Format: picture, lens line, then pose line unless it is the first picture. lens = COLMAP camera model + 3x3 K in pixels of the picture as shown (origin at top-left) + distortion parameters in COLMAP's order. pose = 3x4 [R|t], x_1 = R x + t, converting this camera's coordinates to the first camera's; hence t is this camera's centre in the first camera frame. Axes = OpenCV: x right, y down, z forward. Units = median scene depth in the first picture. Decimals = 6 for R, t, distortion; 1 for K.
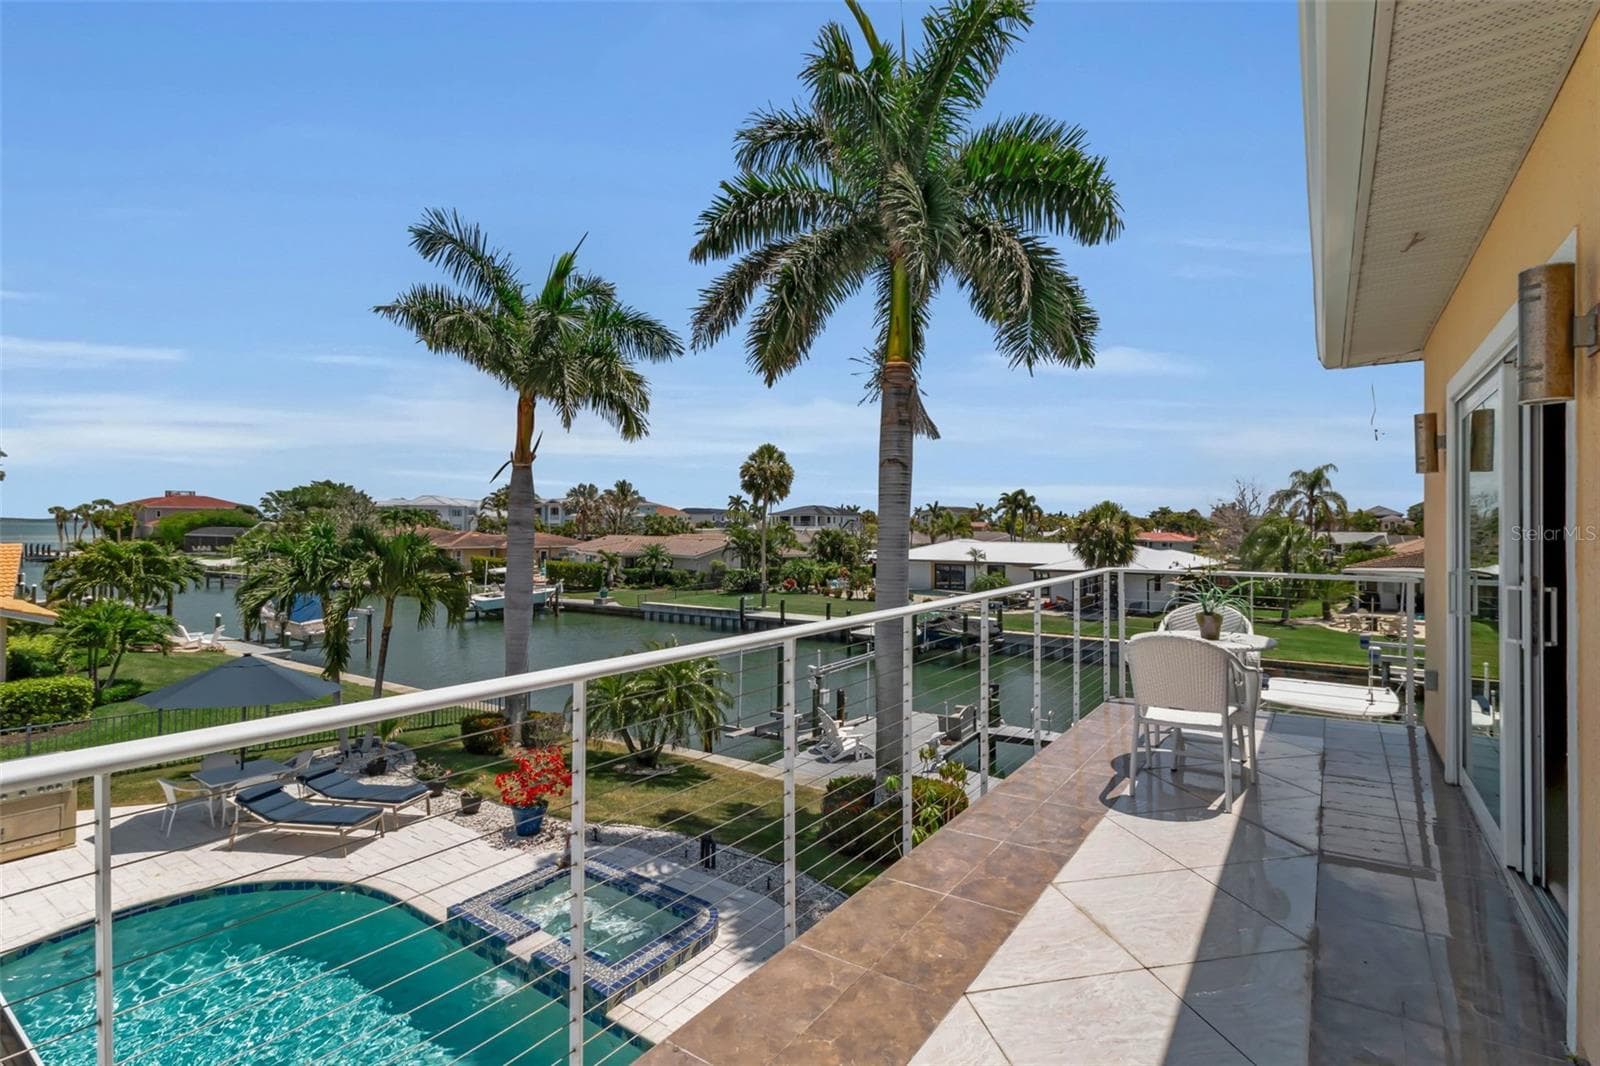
lens RADIAL K [[758.7, 0, 801.6], [0, 758.7, 527.3], [0, 0, 1]] dist [0.014467, 0.000672]
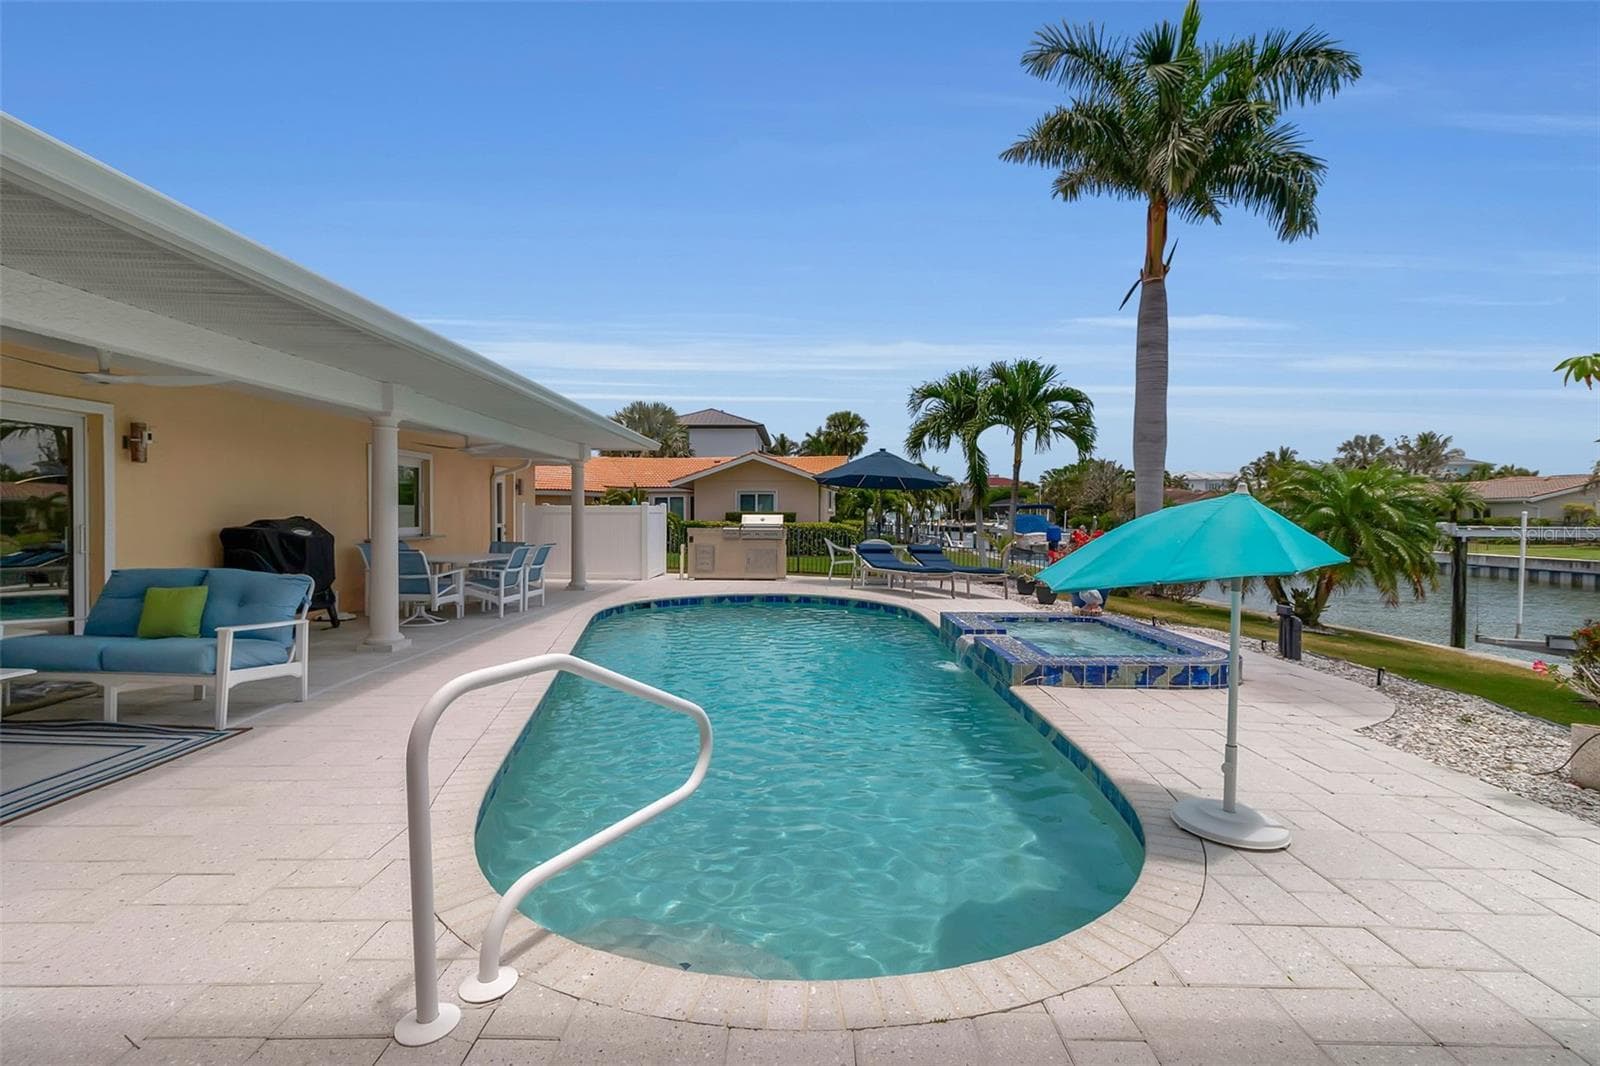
lens RADIAL K [[737.9, 0, 801.8], [0, 737.9, 522.1], [0, 0, 1]] dist [0.005944, 0.001601]
pose [[0.581280, 0.000971, -0.813703, 0.034810], [0.002404, 0.999993, 0.002910, 0.071448], [0.813700, -0.003648, 0.581274, 0.060457]]
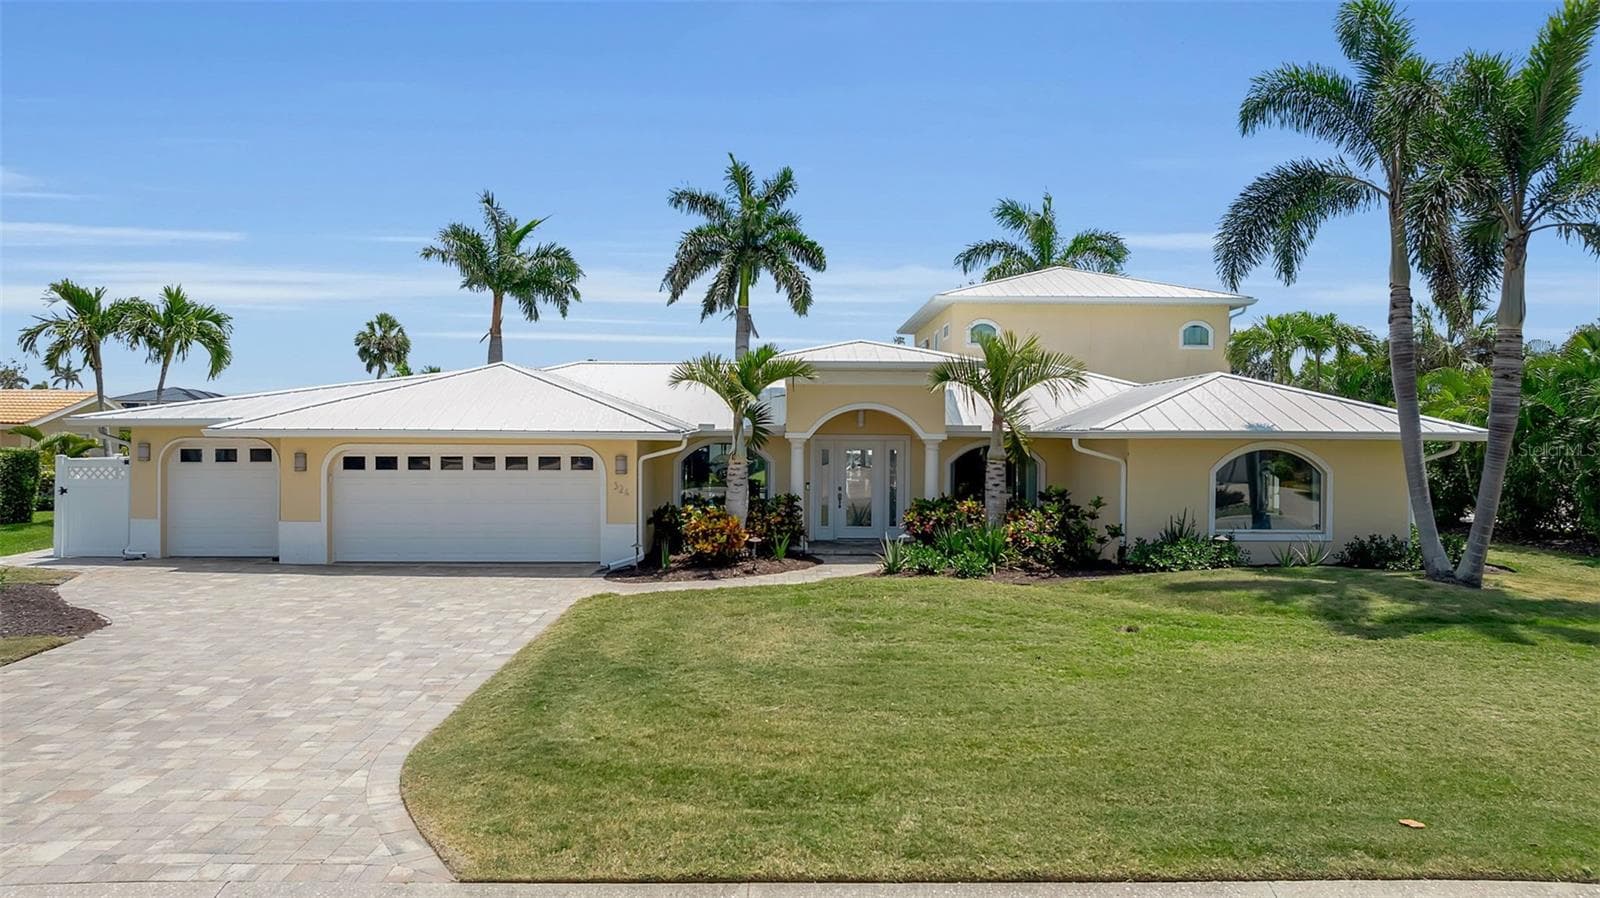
lens RADIAL K [[1125.4, 0, 809.2], [0, 1125.4, 439.2], [0, 0, 1]] dist [-0.025315, 0.011152]
pose [[0.807876, -0.001563, 0.589351, -0.463495], [-0.000302, 0.999995, 0.003067, 0.050918], [-0.589353, -0.002656, 0.807872, -0.514848]]
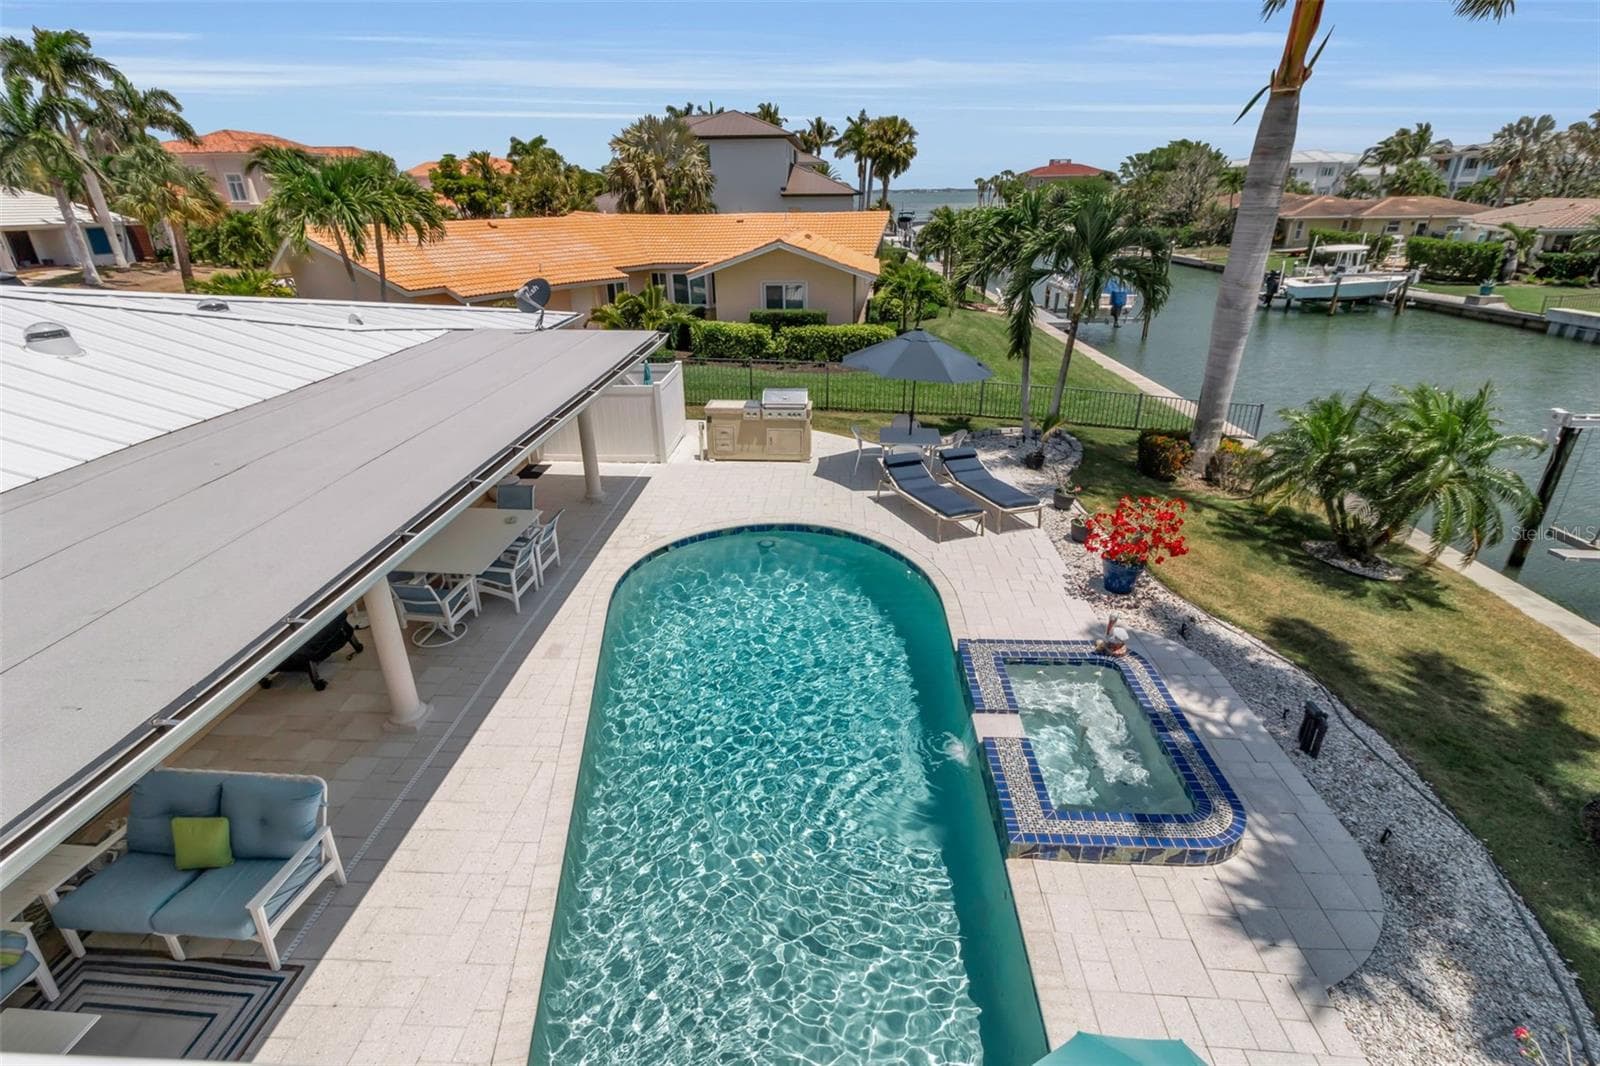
lens RADIAL K [[758.7, 0, 804.4], [0, 758.7, 520.2], [0, 0, 1]] dist [0.009678, 0.001585]
pose [[0.542750, 0.322014, -0.775712, 0.019912], [0.010948, 0.920792, 0.389900, 0.000327], [0.839823, -0.220111, 0.496234, 0.077642]]
